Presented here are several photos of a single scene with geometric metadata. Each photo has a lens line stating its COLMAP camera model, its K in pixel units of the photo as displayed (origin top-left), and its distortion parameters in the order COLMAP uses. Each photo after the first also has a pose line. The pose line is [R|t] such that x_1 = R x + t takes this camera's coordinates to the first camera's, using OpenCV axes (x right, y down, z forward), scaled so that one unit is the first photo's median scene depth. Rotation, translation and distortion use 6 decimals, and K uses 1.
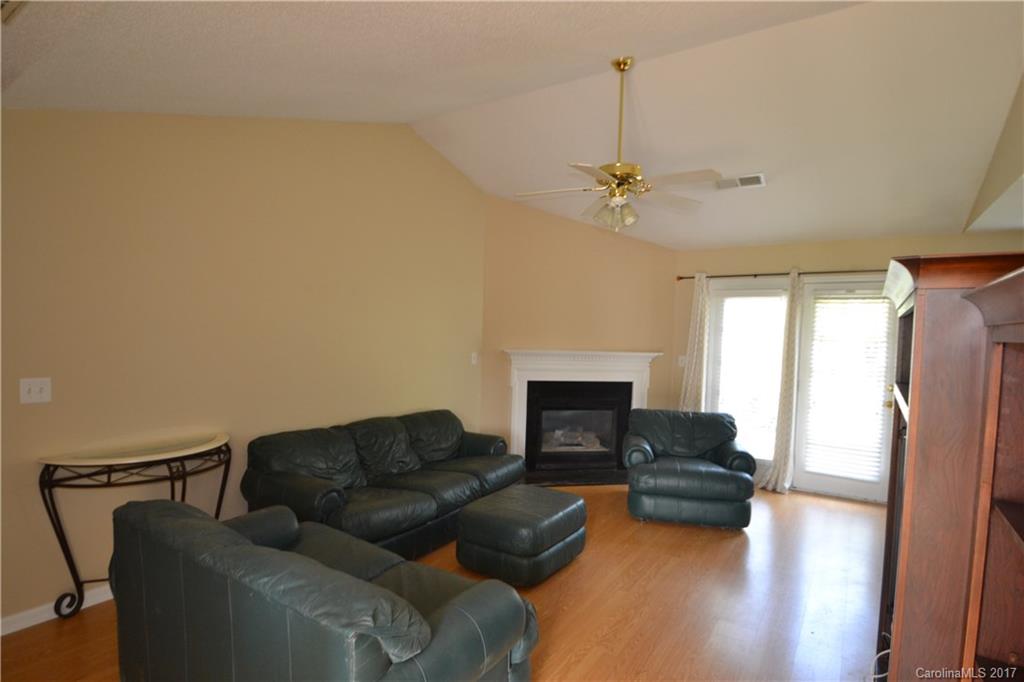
lens RADIAL K [[545.0, 0, 507.4], [0, 545.0, 362.7], [0, 0, 1]] dist [-0.001397, -0.014975]
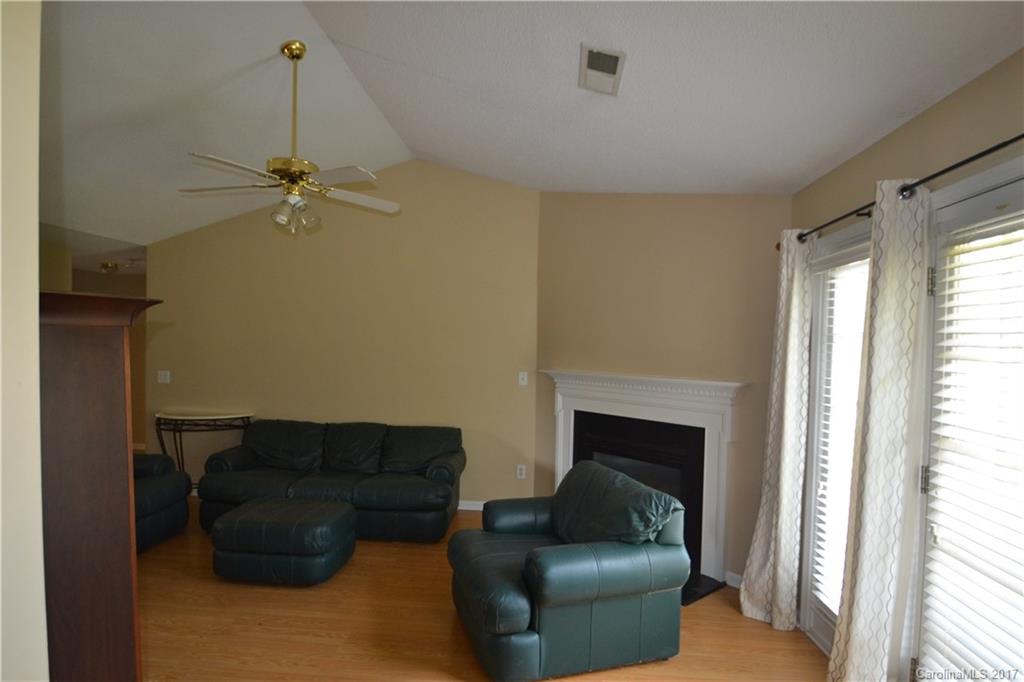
lens RADIAL K [[545.0, 0, 507.4], [0, 545.0, 362.7], [0, 0, 1]] dist [-0.001397, -0.014975]
pose [[0.470896, 0.003405, -0.882182, 0.704367], [-0.056264, 0.998073, -0.026180, -0.009498], [0.880393, 0.061963, 0.470180, 0.543381]]
